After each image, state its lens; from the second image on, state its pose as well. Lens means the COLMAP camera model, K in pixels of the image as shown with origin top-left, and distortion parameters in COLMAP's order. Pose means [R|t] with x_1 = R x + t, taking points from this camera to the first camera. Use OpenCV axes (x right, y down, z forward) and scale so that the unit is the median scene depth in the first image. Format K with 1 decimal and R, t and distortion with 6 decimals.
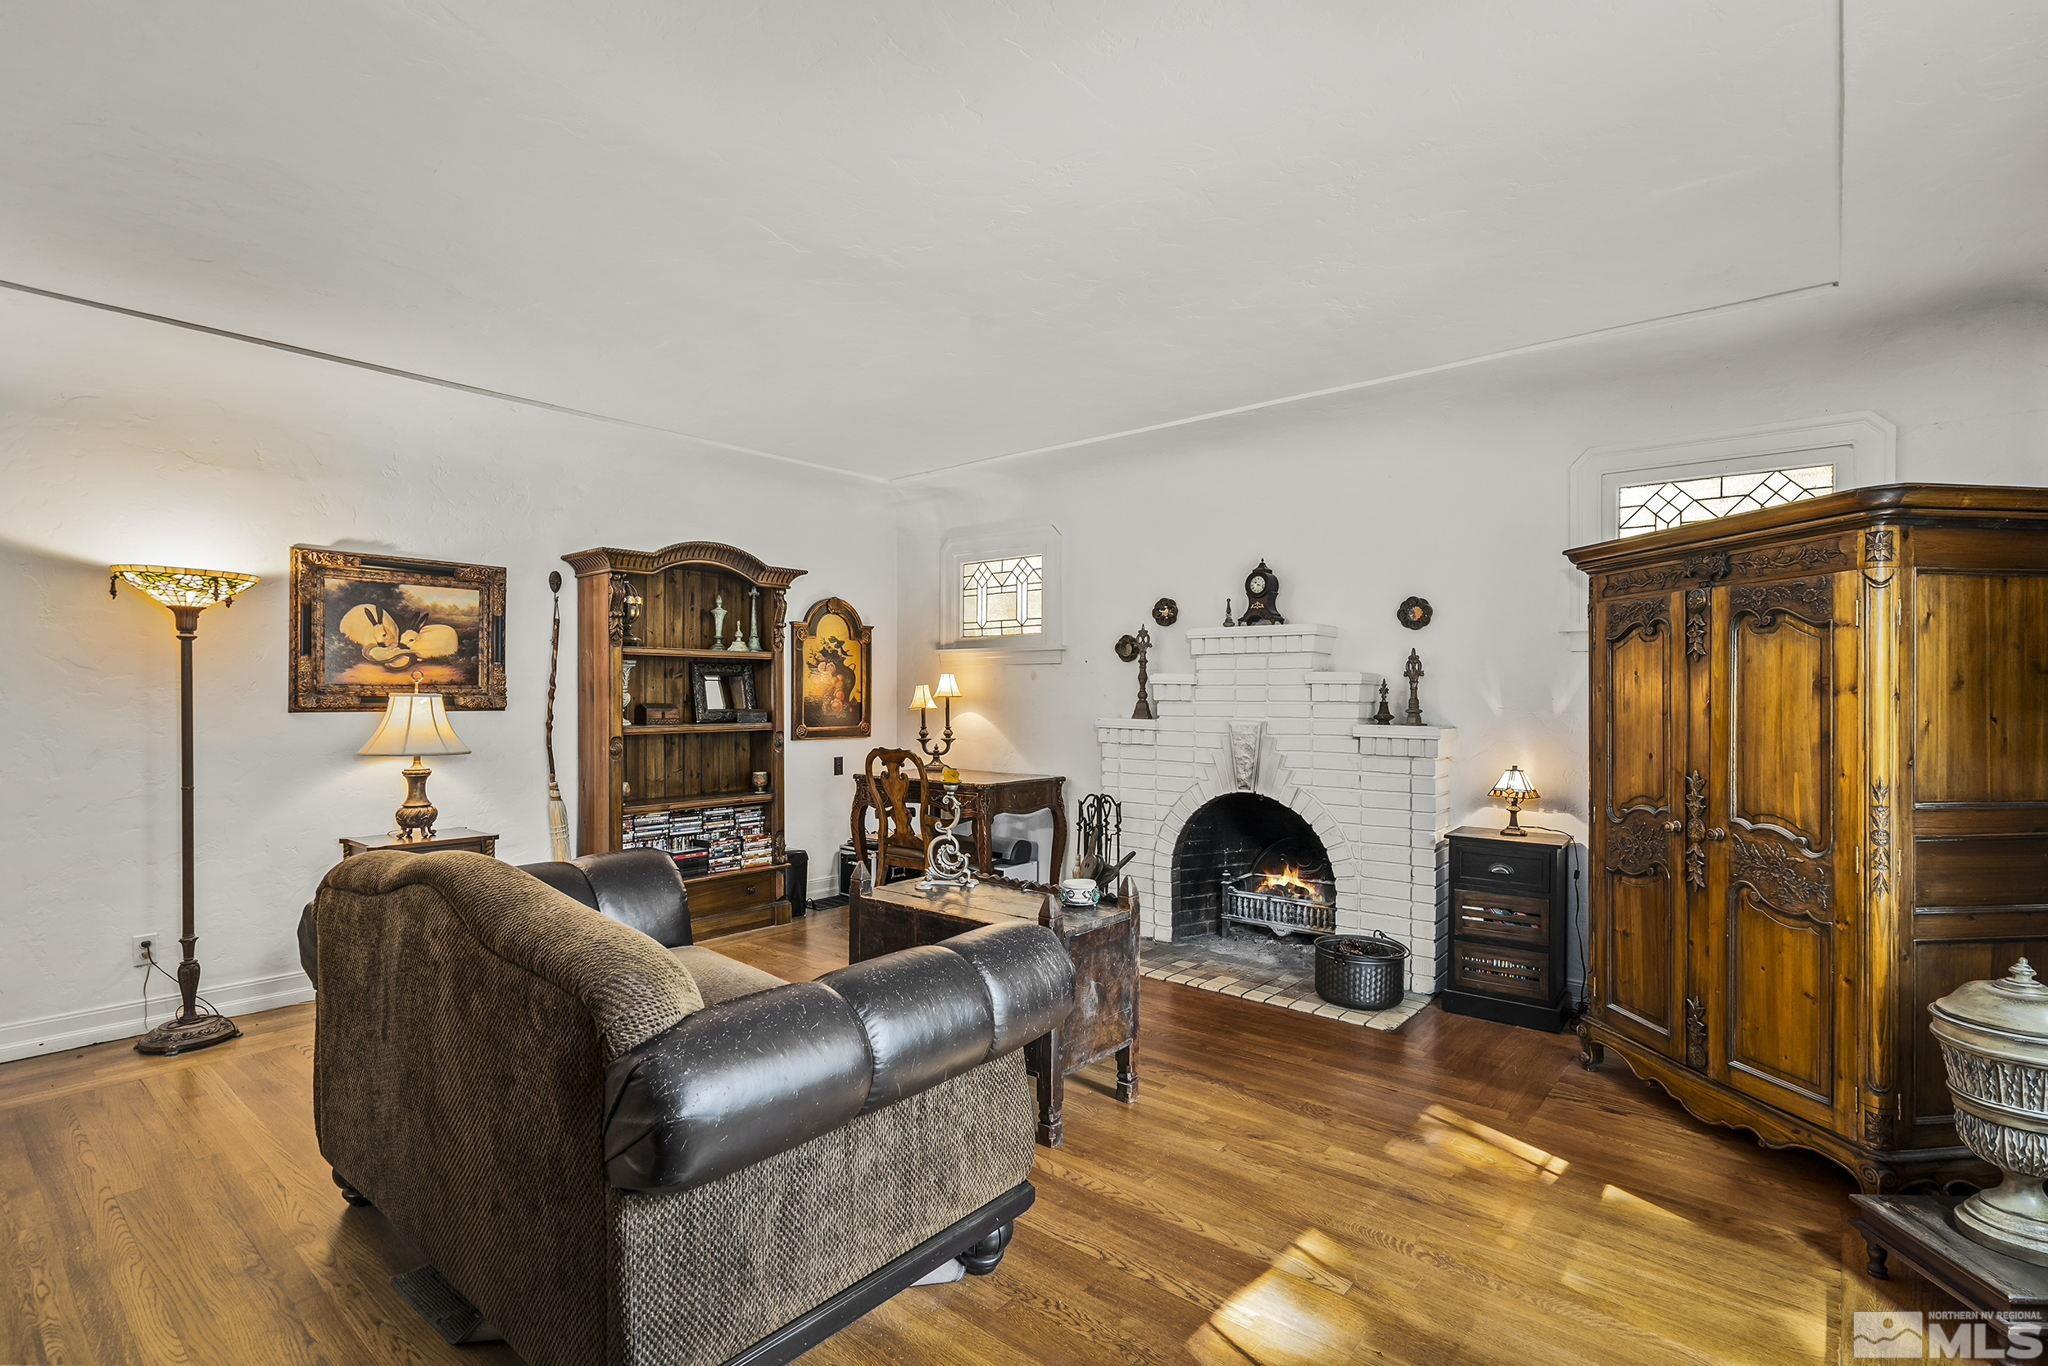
lens RADIAL K [[964.9, 0, 1024.0], [0, 964.9, 683.0], [0, 0, 1]] dist [0.000493, 0.000456]
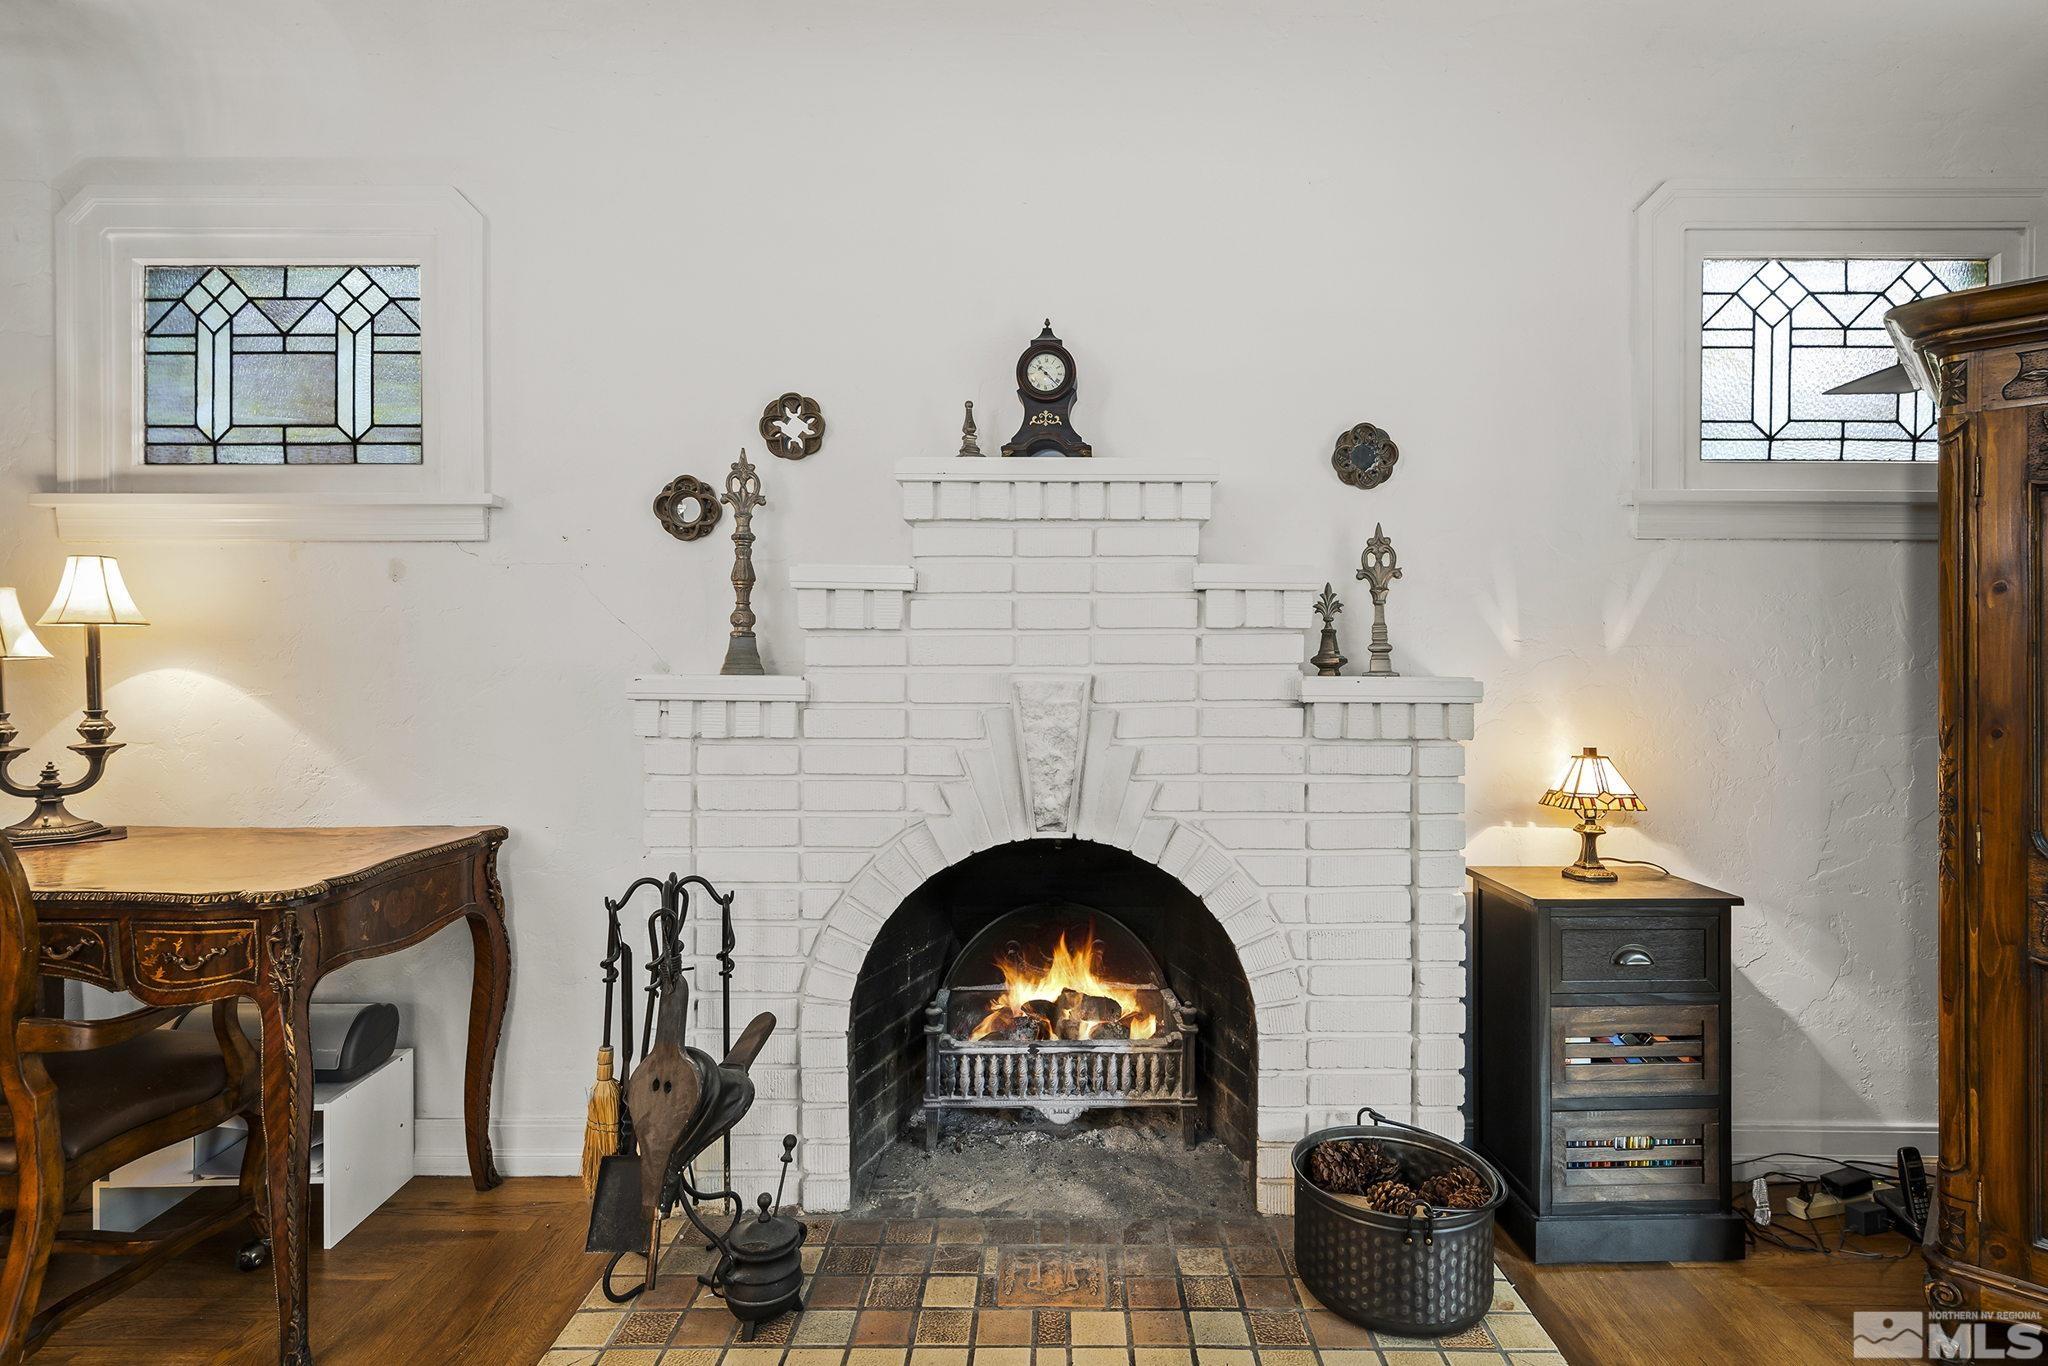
lens RADIAL K [[1039.5, 0, 1030.1], [0, 1039.5, 656.8], [0, 0, 1]] dist [-0.000385, 0.001043]
pose [[0.767848, -0.003434, 0.640623, -0.076429], [-0.004206, 0.999937, 0.010401, 0.026209], [-0.640618, -0.010680, 0.767785, 0.633355]]
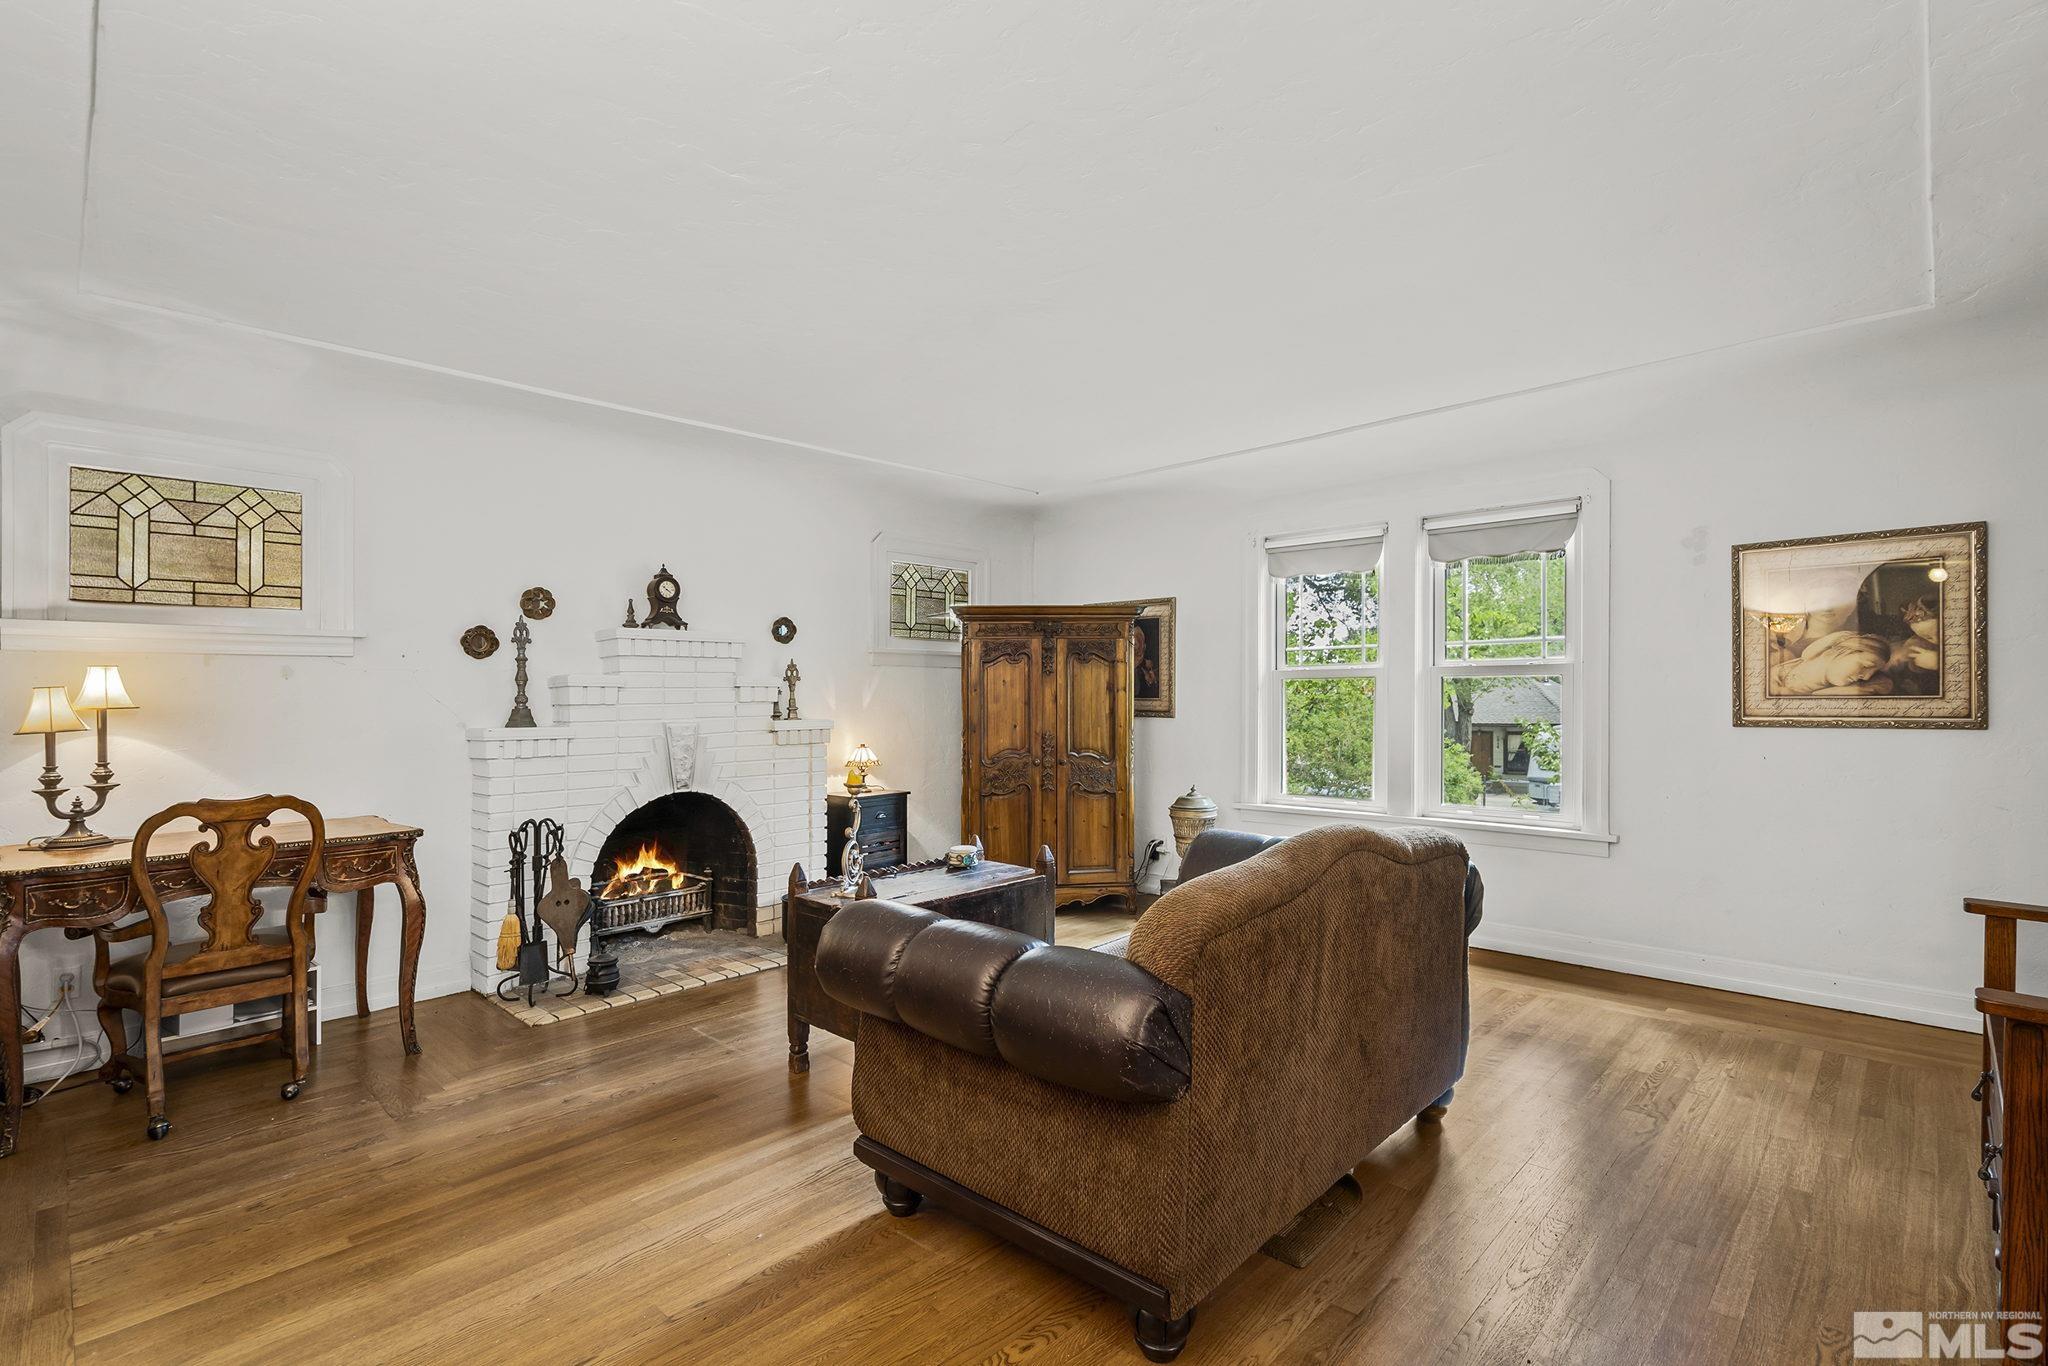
lens RADIAL K [[964.9, 0, 1024.0], [0, 964.9, 683.0], [0, 0, 1]] dist [0.000493, 0.000456]
pose [[0.058735, 0.006573, 0.998252, -0.760874], [-0.001134, 0.999978, -0.006517, 0.003479], [-0.998273, -0.000749, 0.058741, 0.563769]]
